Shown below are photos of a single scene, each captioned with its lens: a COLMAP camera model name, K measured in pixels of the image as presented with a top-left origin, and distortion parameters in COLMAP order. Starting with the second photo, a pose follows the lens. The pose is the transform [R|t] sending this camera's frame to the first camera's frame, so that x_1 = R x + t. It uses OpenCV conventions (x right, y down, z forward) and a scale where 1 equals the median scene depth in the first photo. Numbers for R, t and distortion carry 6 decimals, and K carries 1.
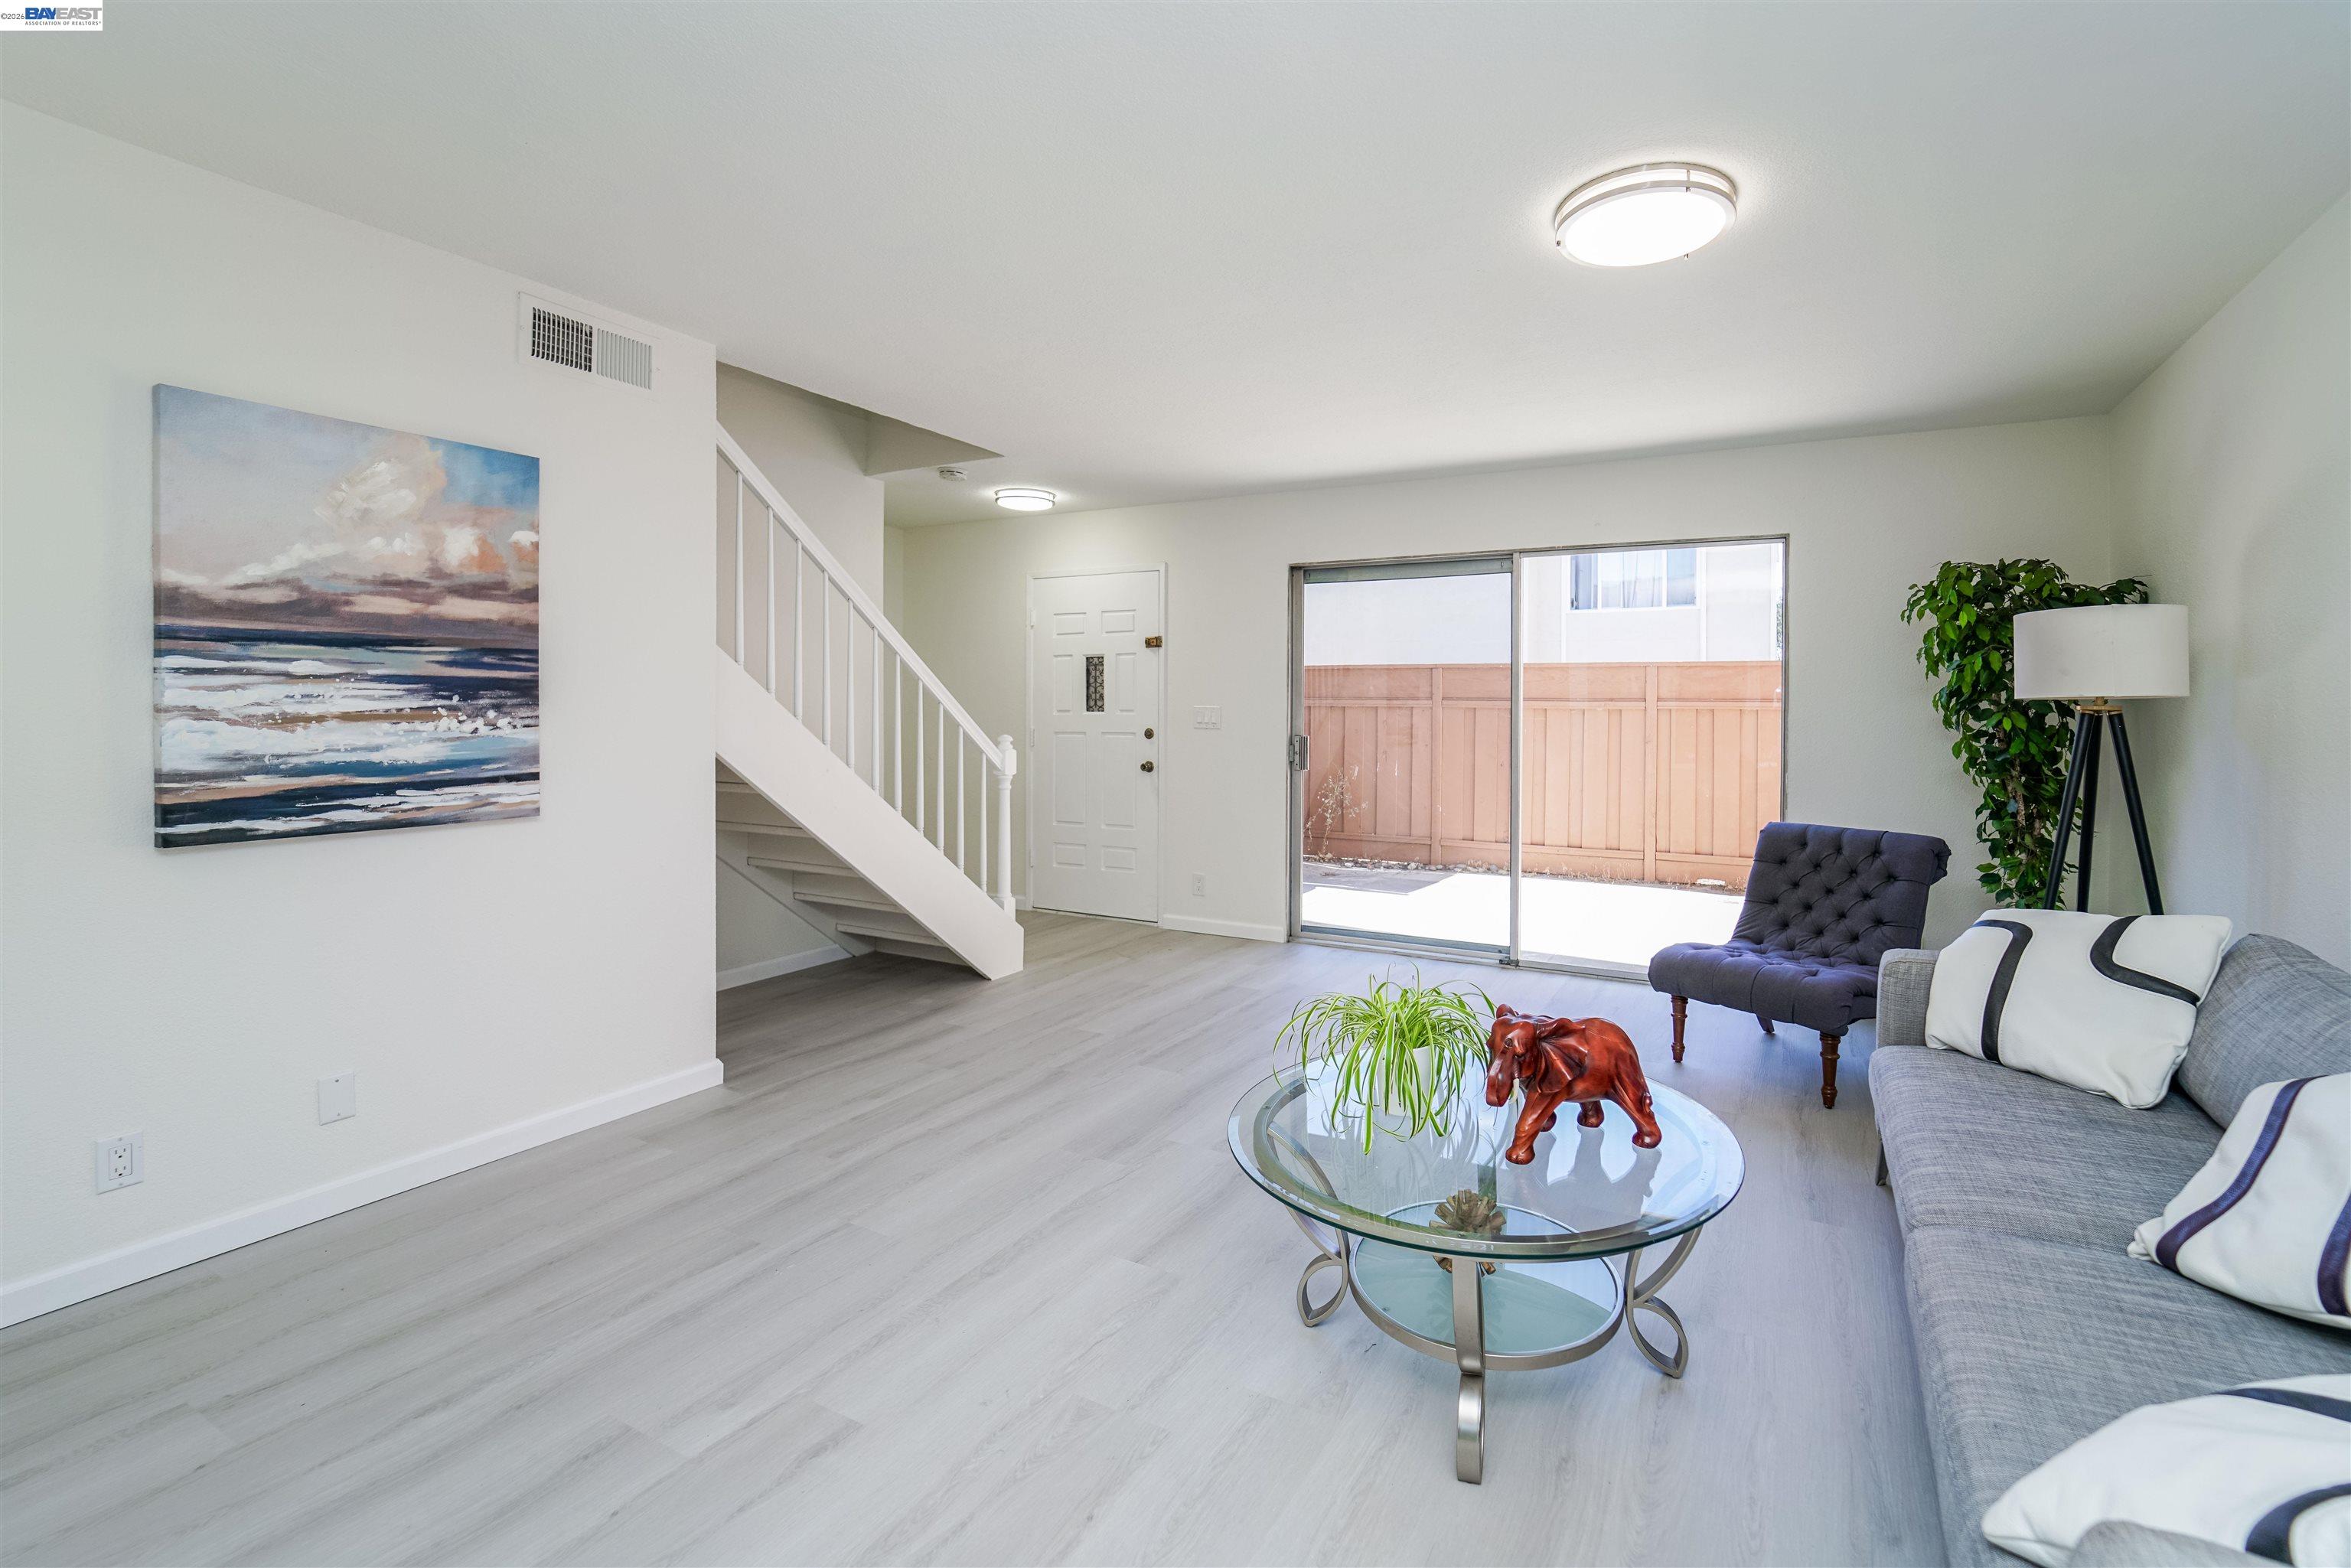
lens RADIAL K [[1005.0, 0, 1300.6], [0, 1005.0, 717.8], [0, 0, 1]] dist [-0.013977, -0.000061]
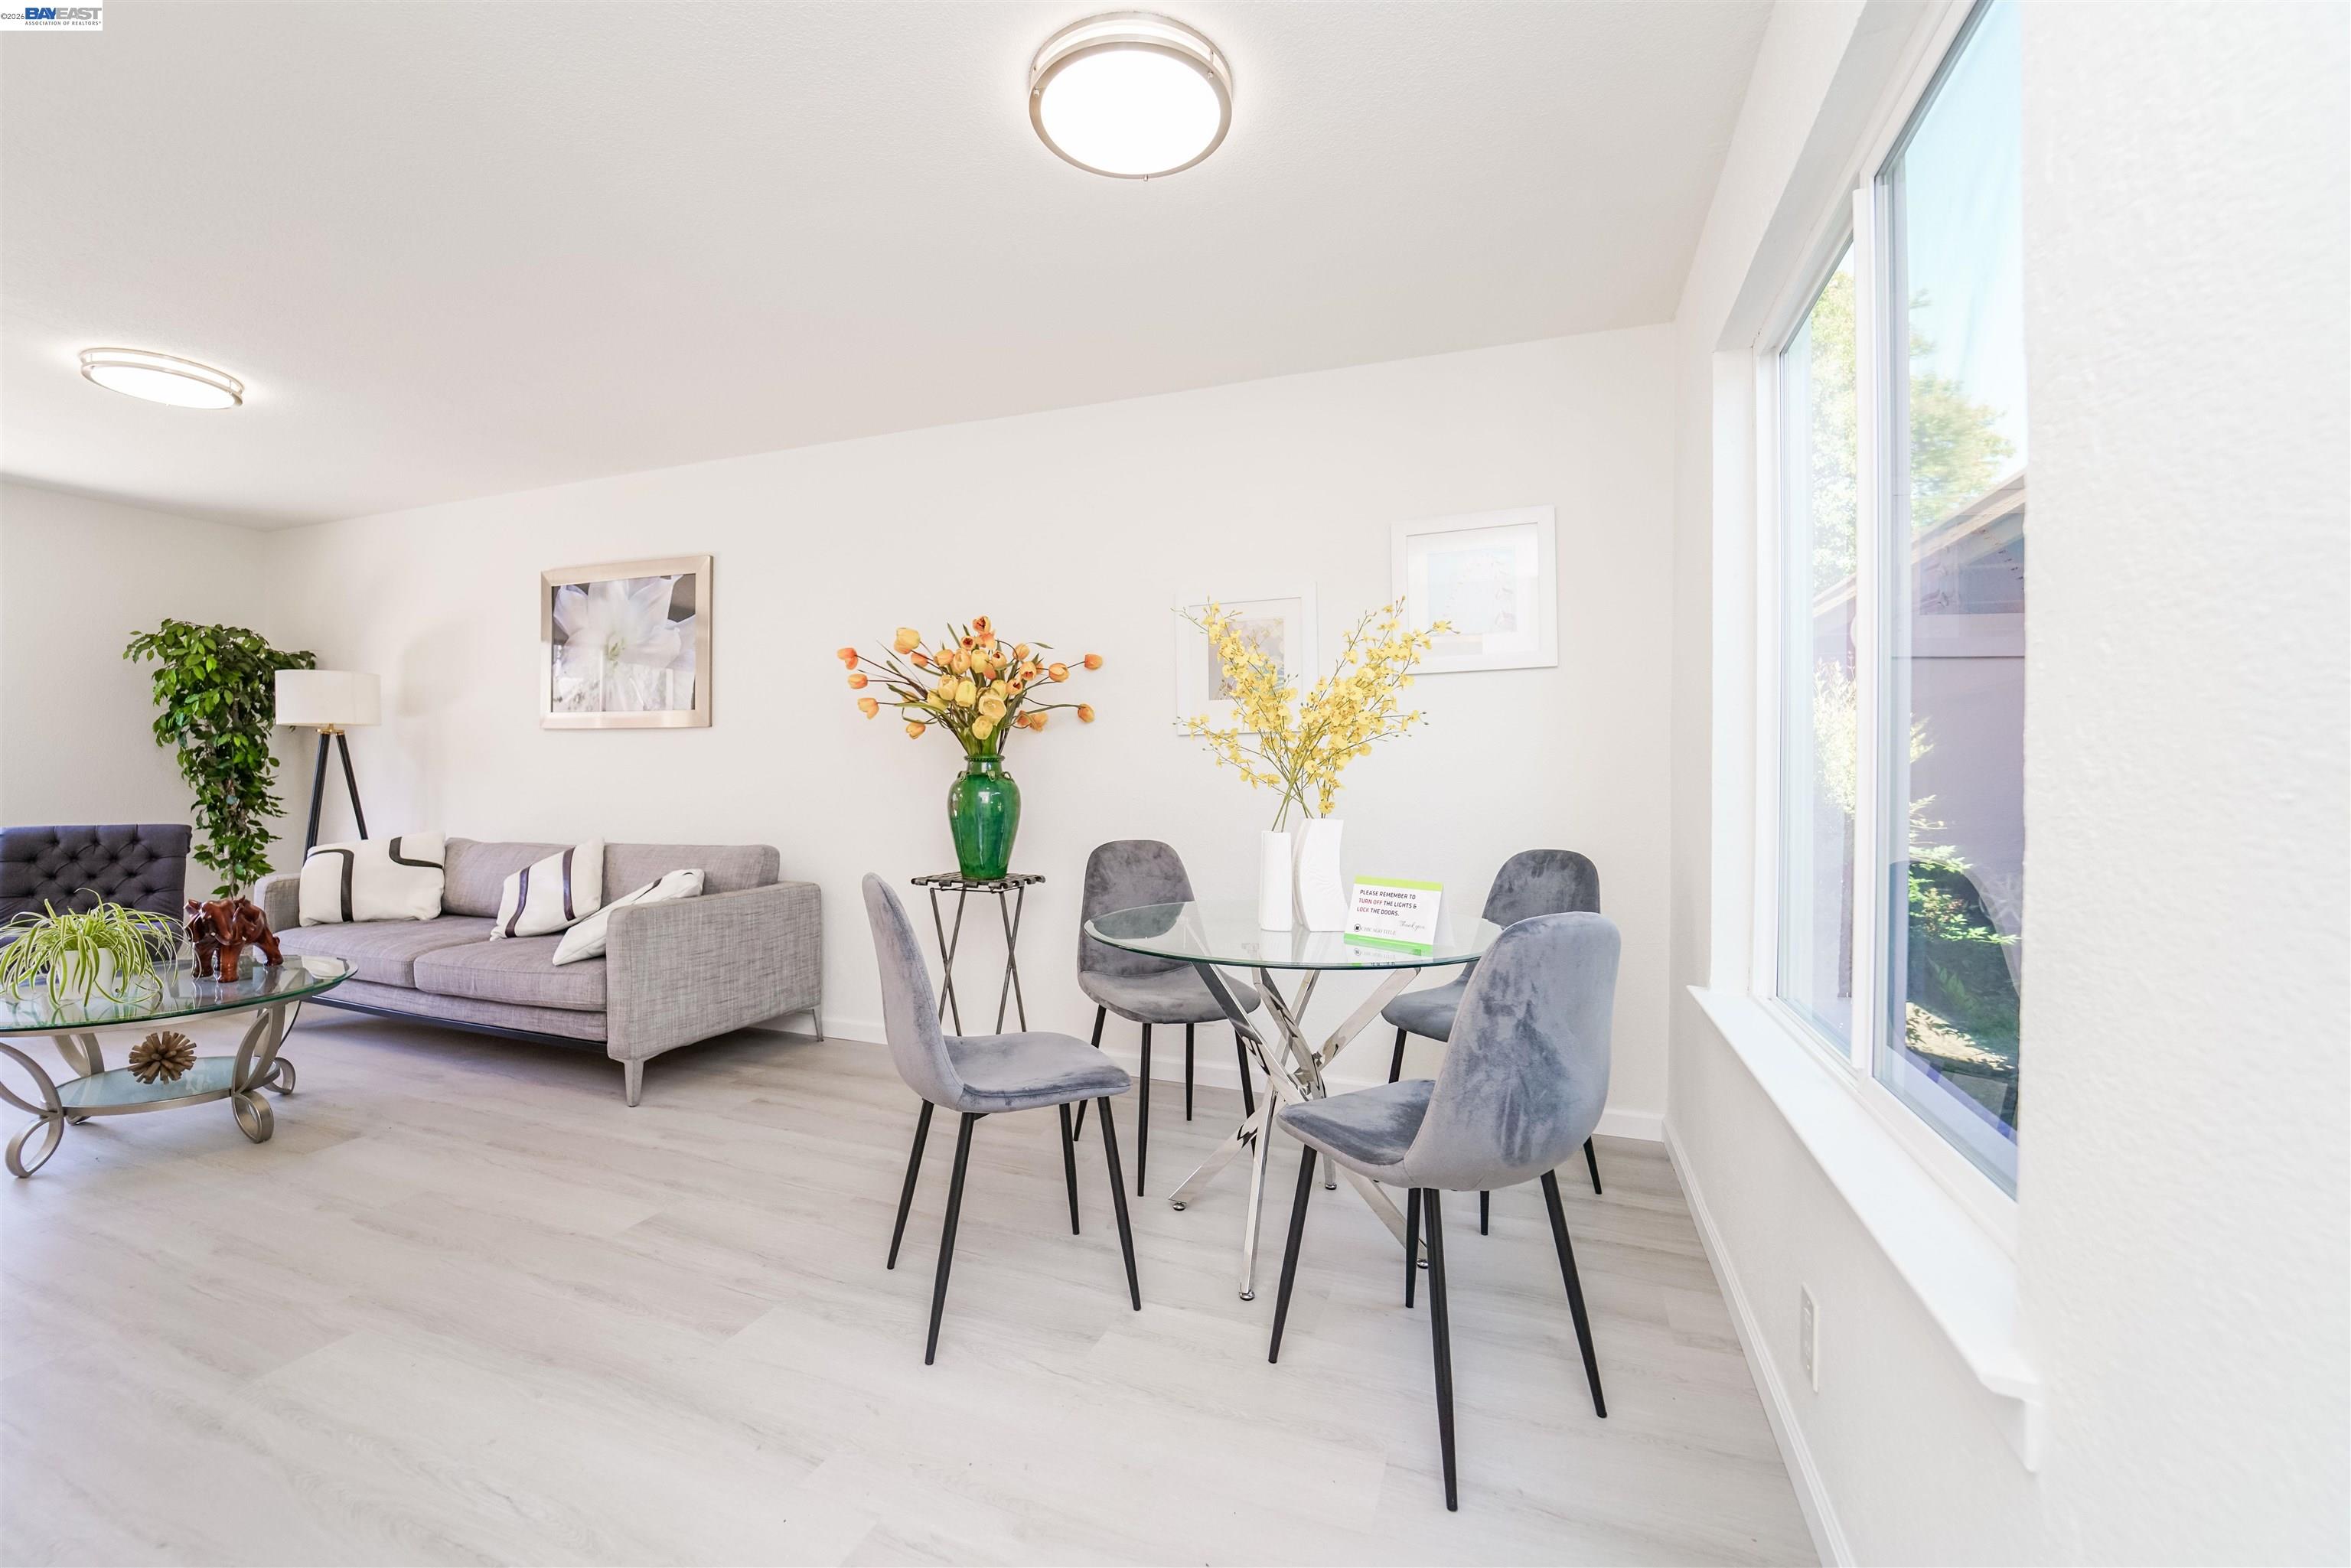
lens RADIAL K [[983.9, 0, 1134.0], [0, 983.9, 762.7], [0, 0, 1]] dist [-0.013278, 0.000150]
pose [[-0.057431, 0.000442, 0.998349, -1.030252], [-0.000648, 1.000000, -0.000480, 0.049231], [-0.998349, -0.000675, -0.057431, -0.289120]]
